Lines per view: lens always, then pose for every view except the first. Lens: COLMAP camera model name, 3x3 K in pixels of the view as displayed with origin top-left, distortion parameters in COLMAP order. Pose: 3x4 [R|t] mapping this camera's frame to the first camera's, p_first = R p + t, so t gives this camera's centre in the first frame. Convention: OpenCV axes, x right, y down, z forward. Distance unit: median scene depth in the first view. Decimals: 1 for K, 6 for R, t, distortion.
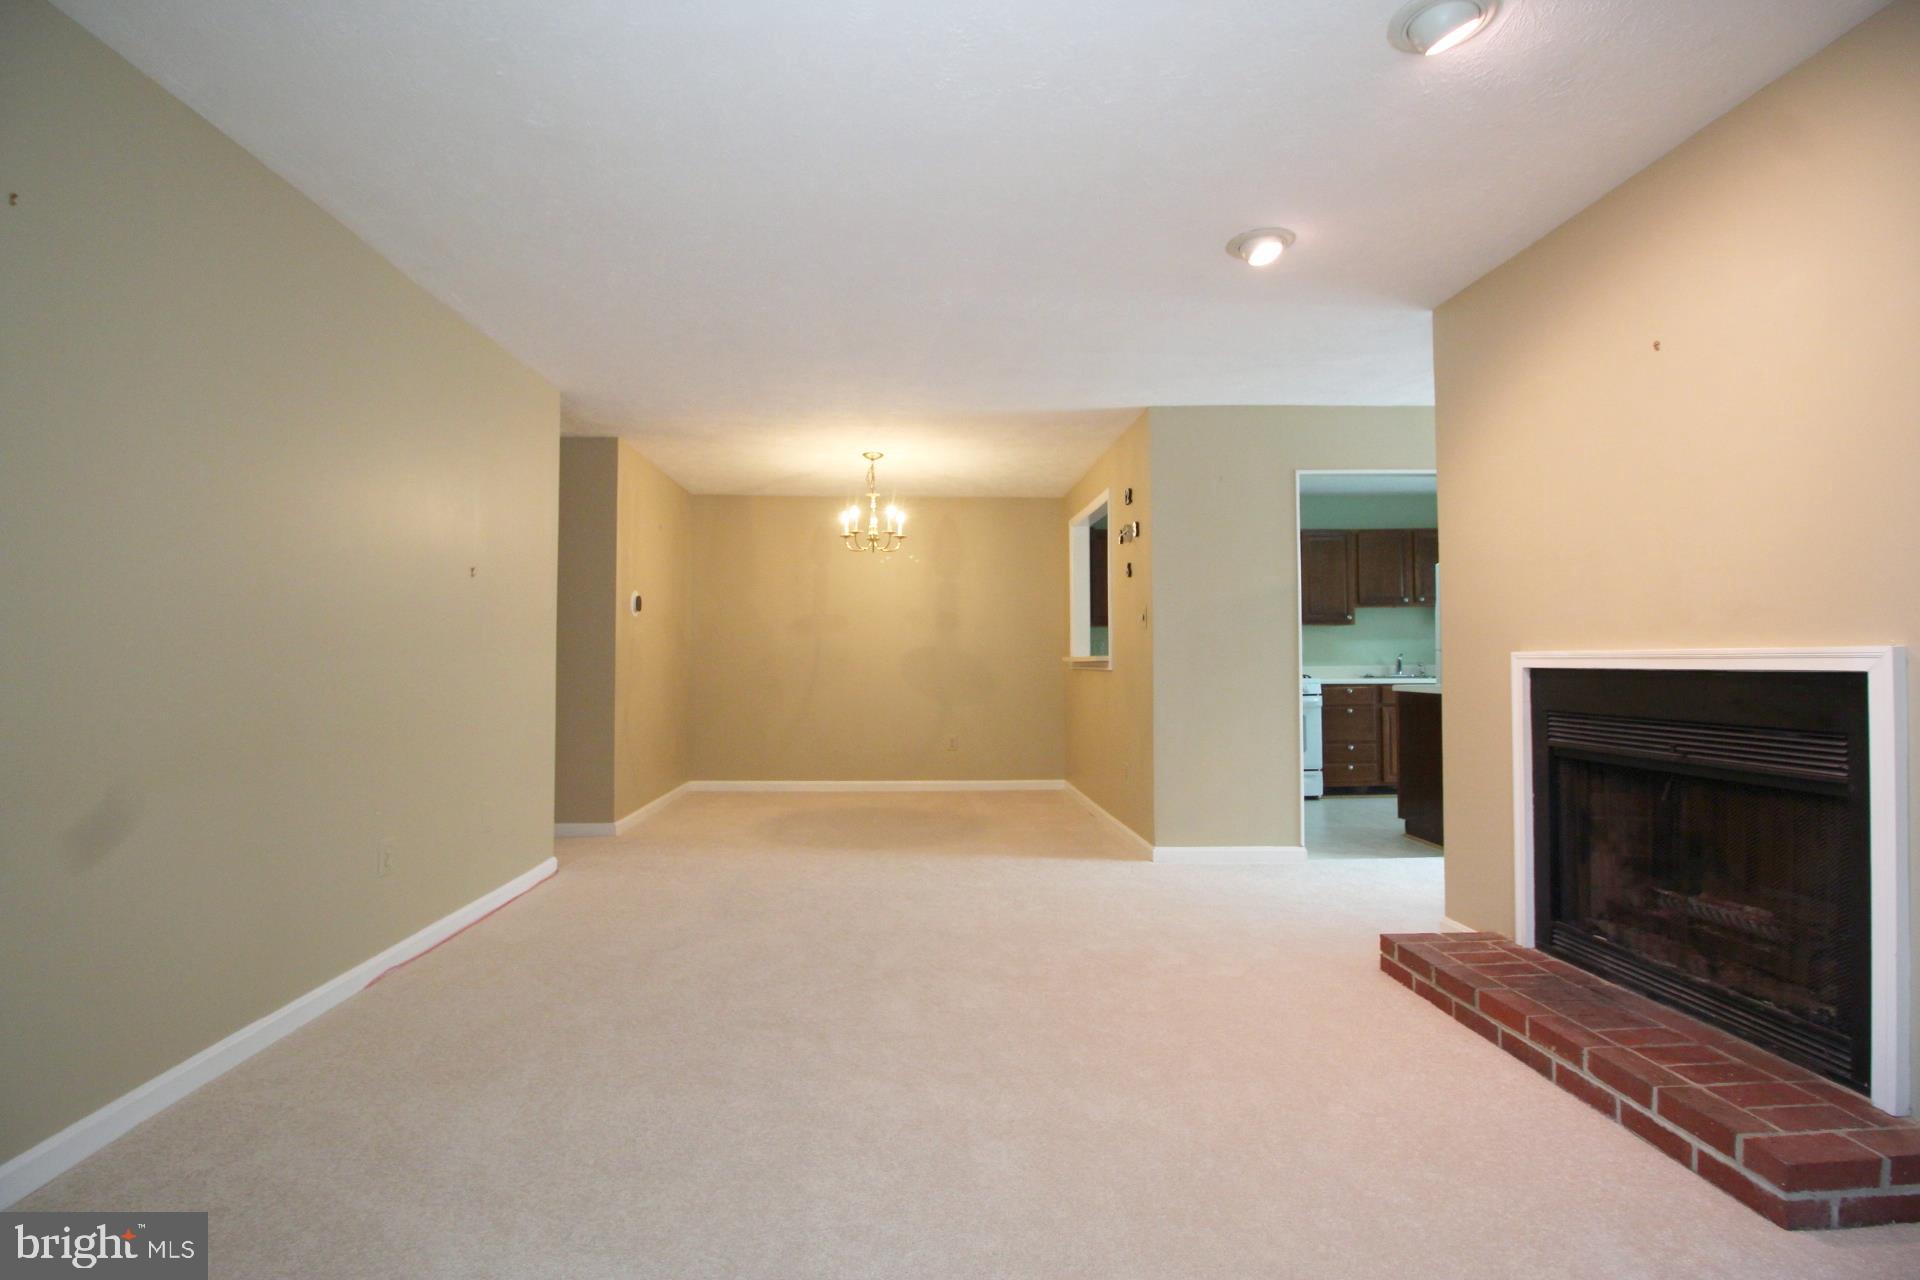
lens RADIAL K [[889.5, 0, 940.7], [0, 889.5, 636.4], [0, 0, 1]] dist [-0.001686, -0.011924]
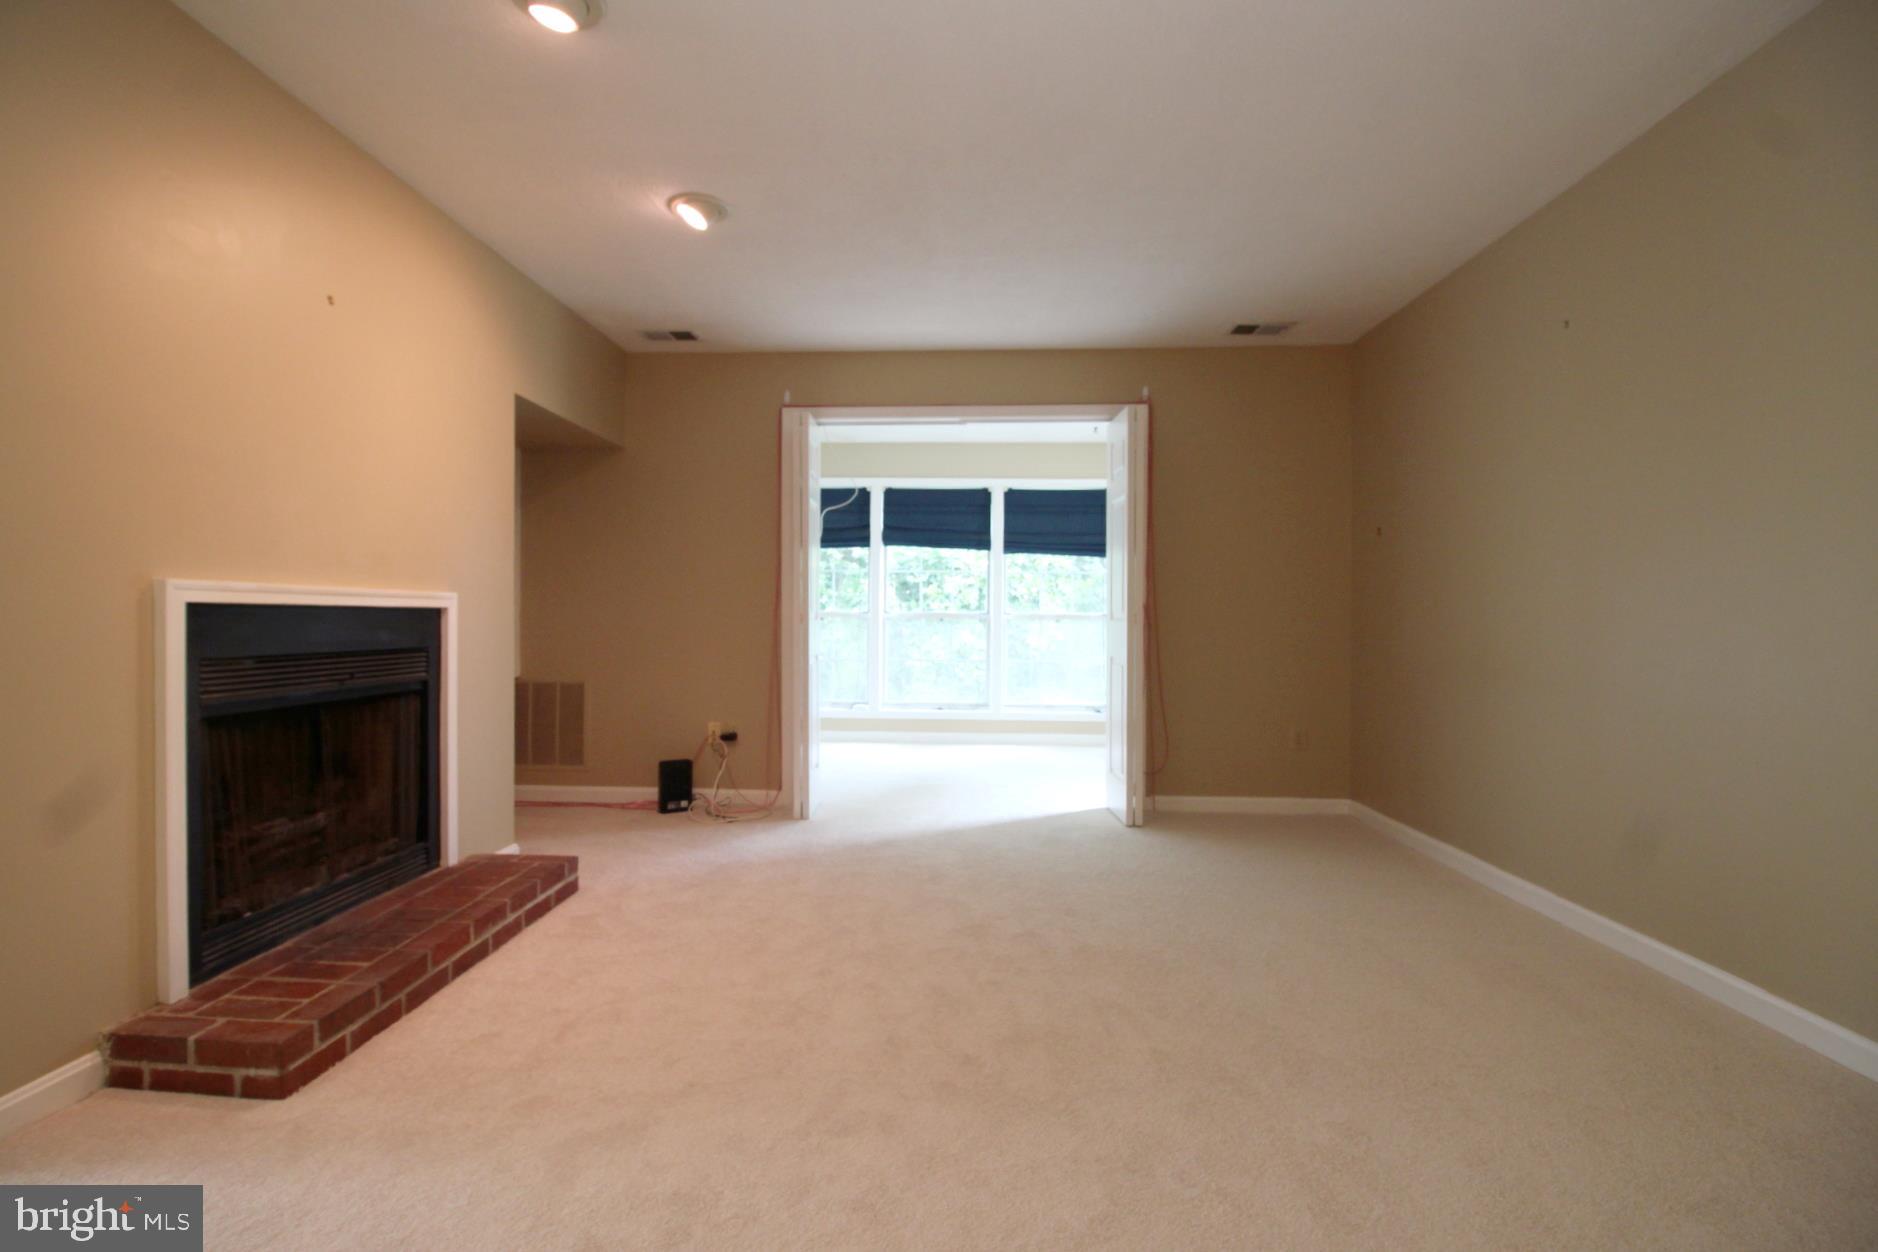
lens RADIAL K [[884.8, 0, 919.2], [0, 884.8, 619.9], [0, 0, 1]] dist [0.002890, -0.018261]
pose [[-0.996386, -0.001045, 0.084932, 0.015814], [-0.003220, 0.999670, -0.025477, 0.067849], [-0.084877, -0.025658, -0.996061, 1.708644]]
